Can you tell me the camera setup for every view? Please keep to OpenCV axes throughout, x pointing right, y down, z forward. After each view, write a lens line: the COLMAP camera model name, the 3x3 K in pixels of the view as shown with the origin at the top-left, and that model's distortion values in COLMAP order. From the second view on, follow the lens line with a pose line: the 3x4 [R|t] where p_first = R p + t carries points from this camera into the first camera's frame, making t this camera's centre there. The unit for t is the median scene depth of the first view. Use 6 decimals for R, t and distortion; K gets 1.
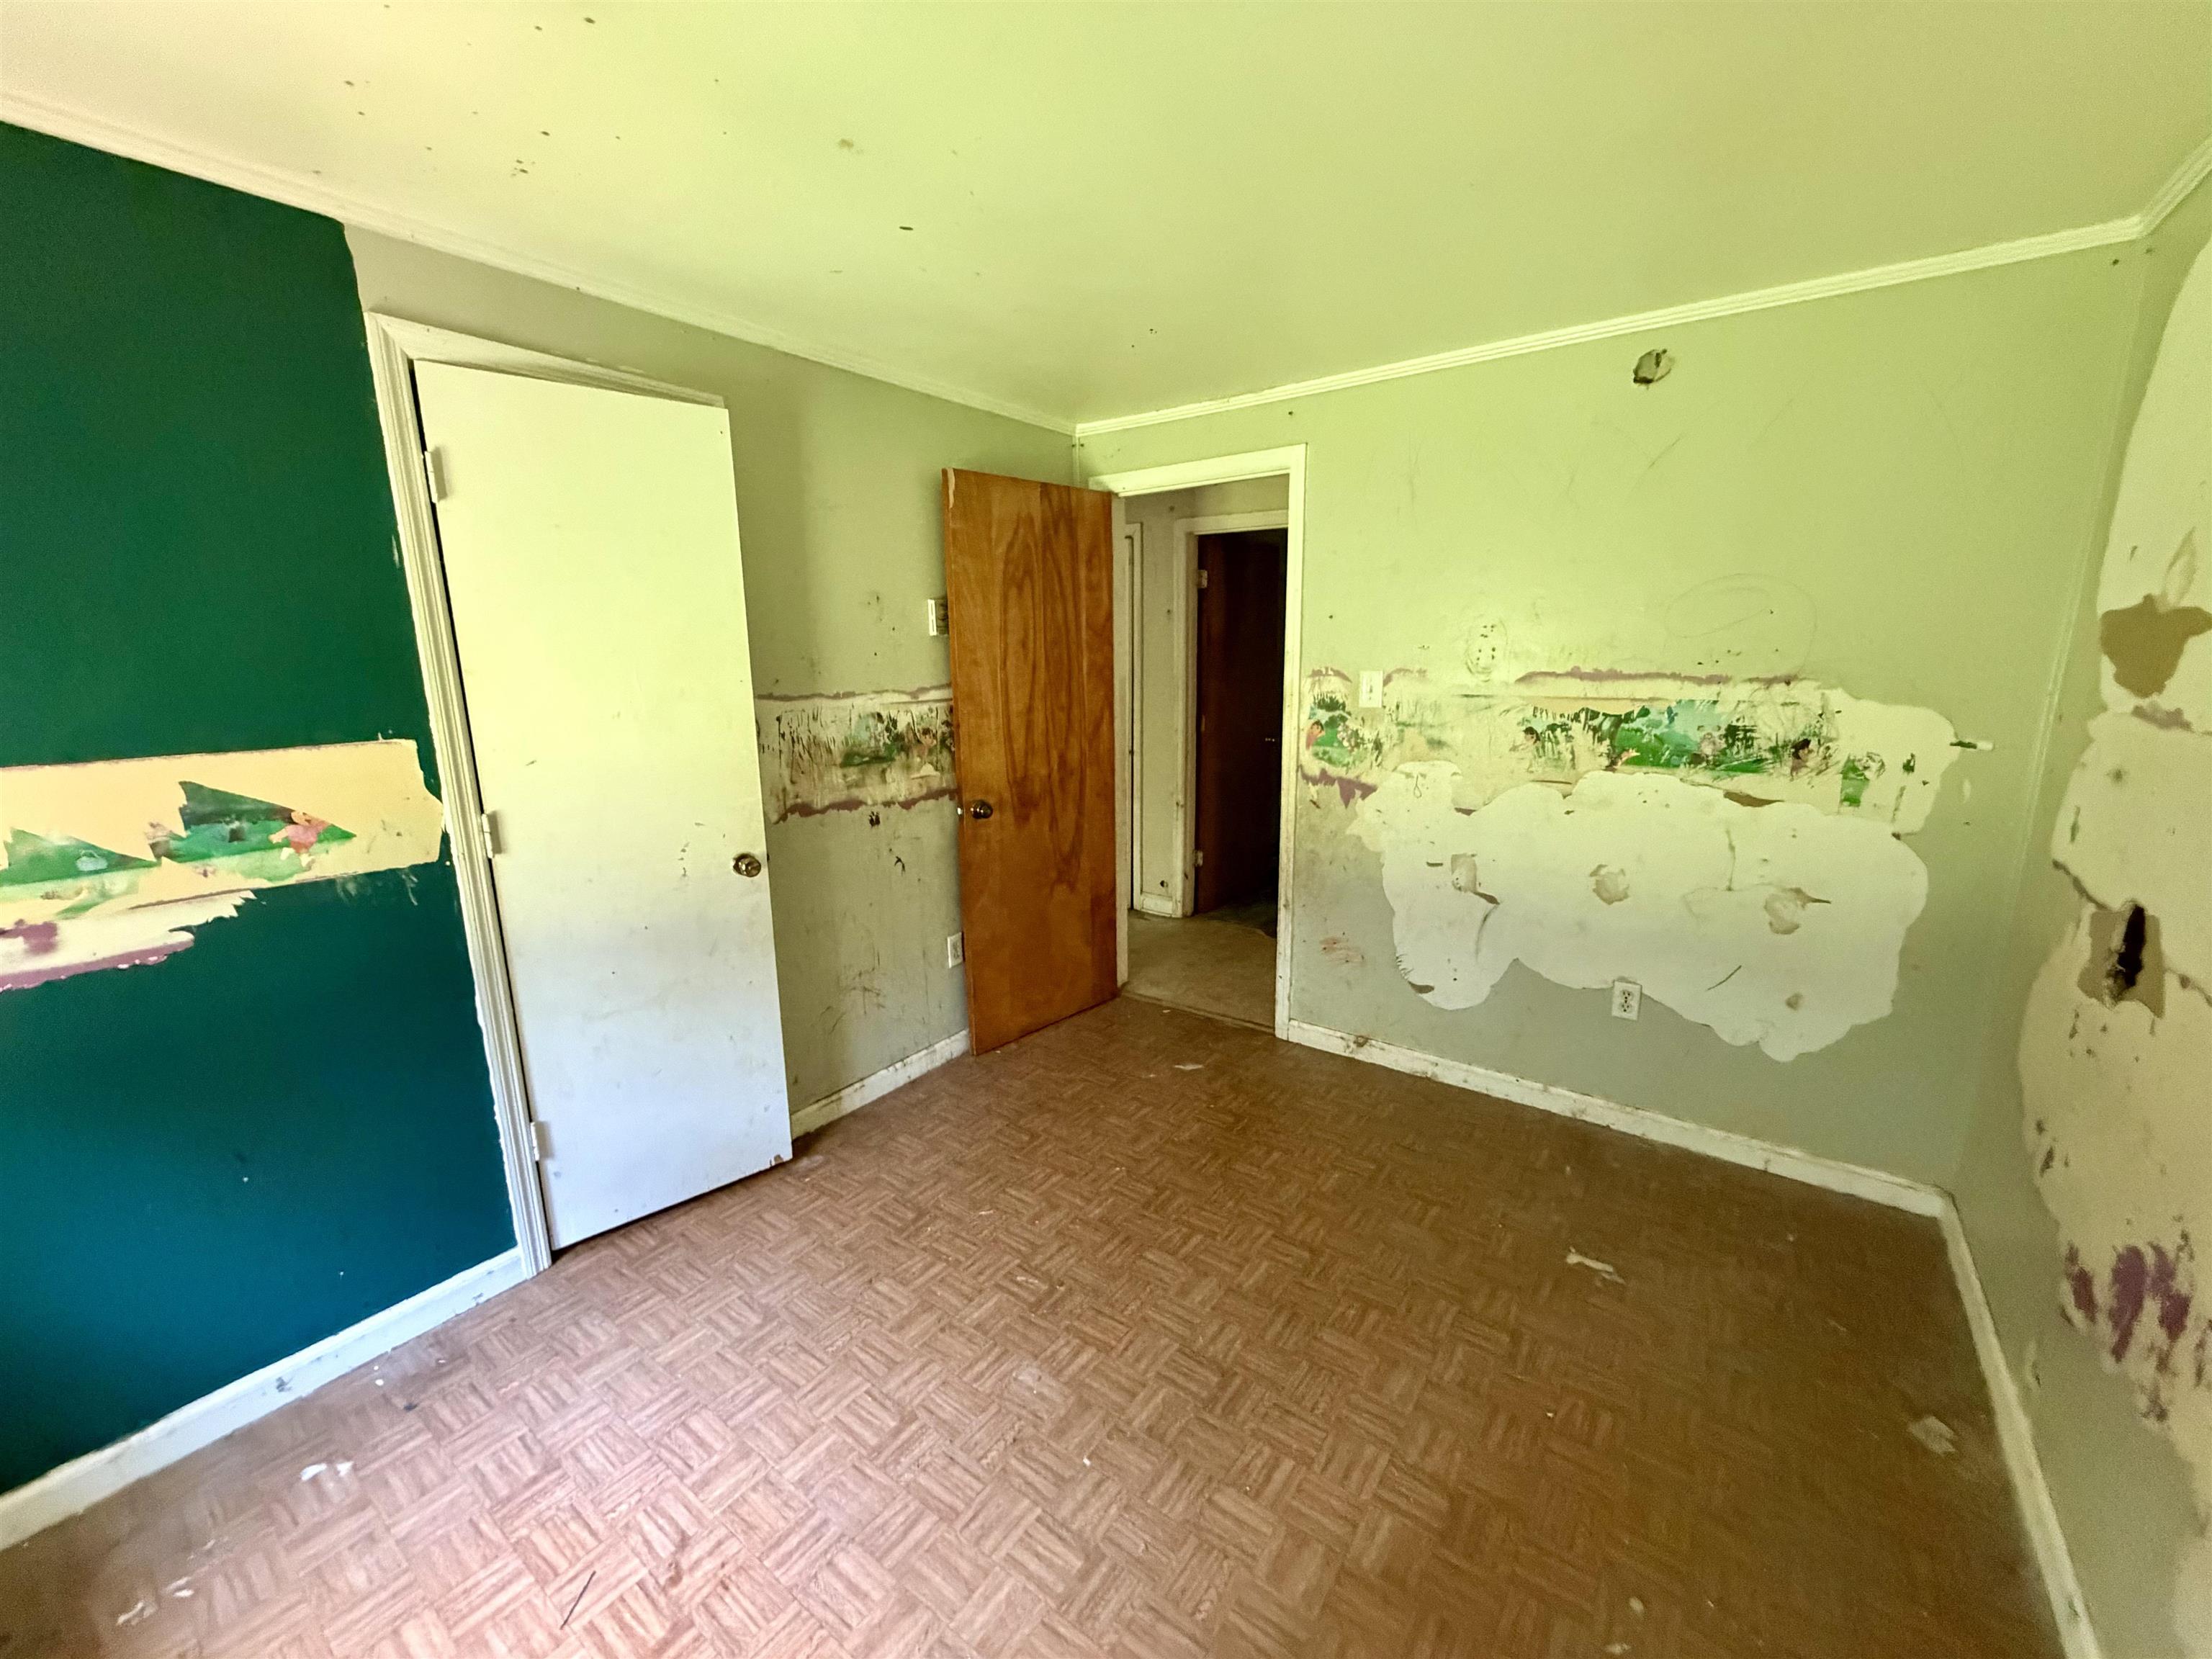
lens RADIAL K [[884.0, 0, 1113.2], [0, 884.0, 820.6], [0, 0, 1]] dist [0.003122, -0.000684]
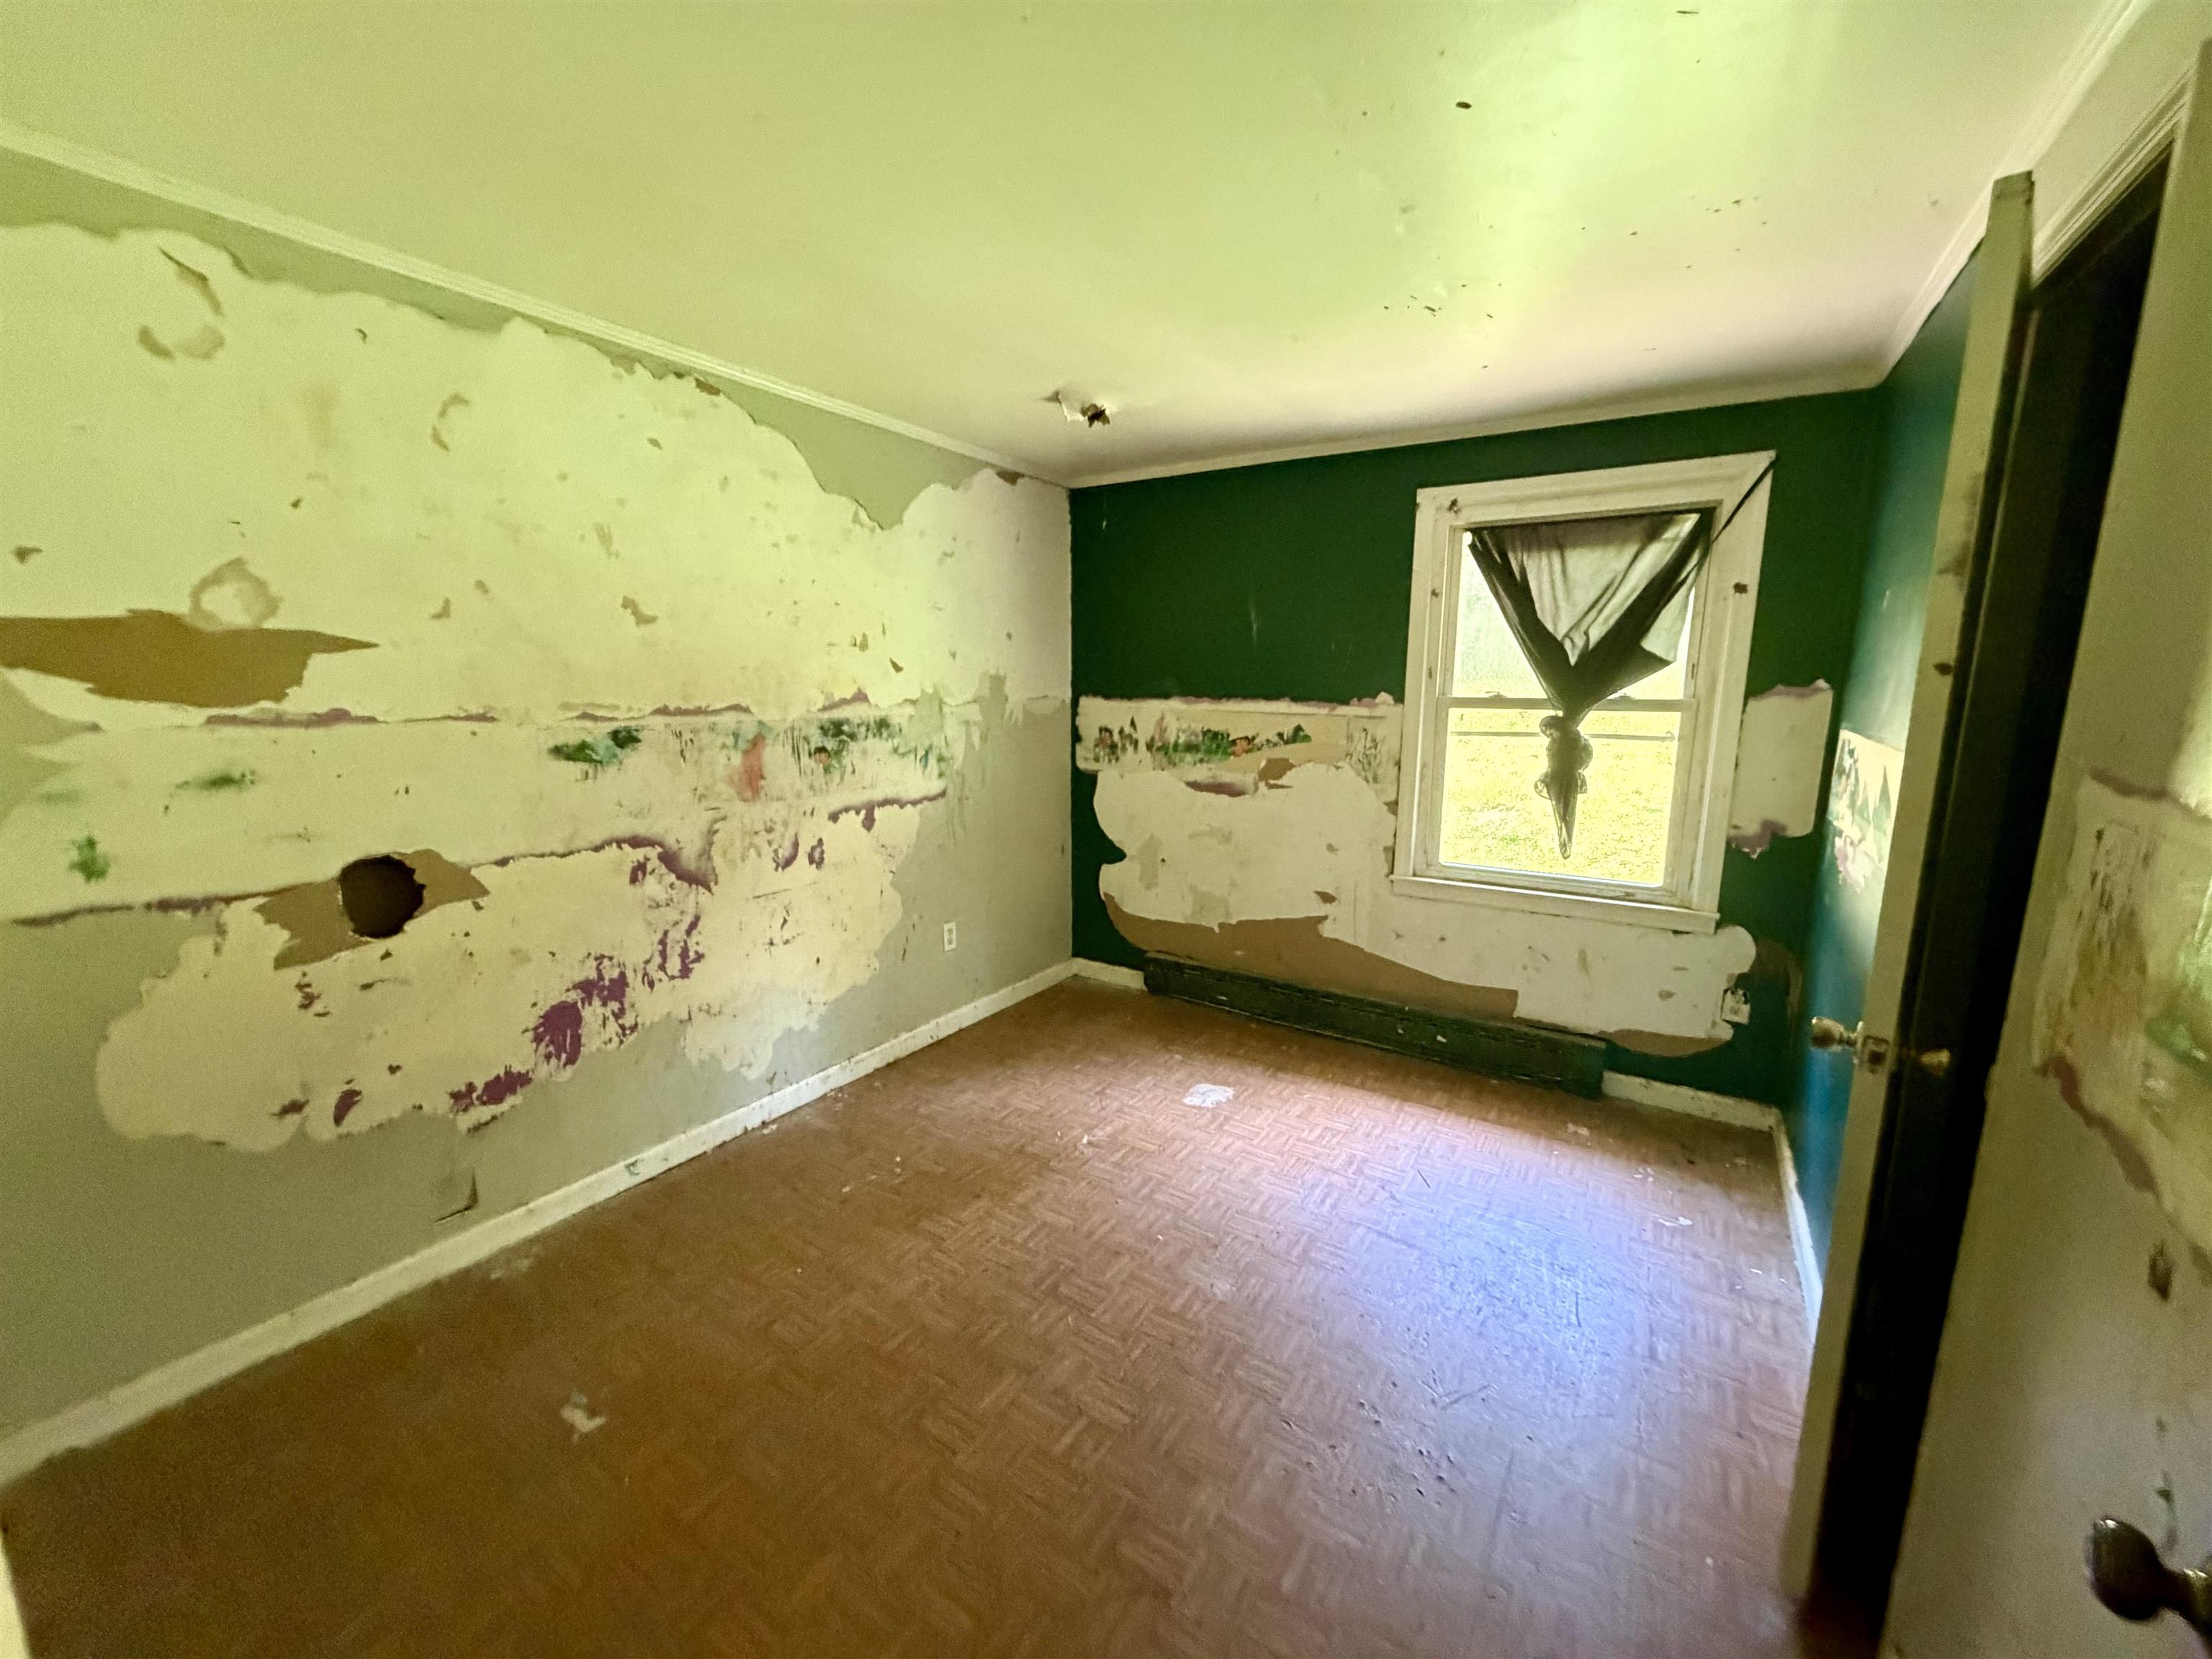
lens RADIAL K [[884.0, 0, 1102.7], [0, 884.0, 824.2], [0, 0, 1]] dist [0.003122, -0.000684]
pose [[-0.998693, 0.009589, -0.050212, 0.119668], [-0.009062, 0.933485, 0.358502, -0.374935], [0.050310, 0.358488, -0.932178, 1.962087]]
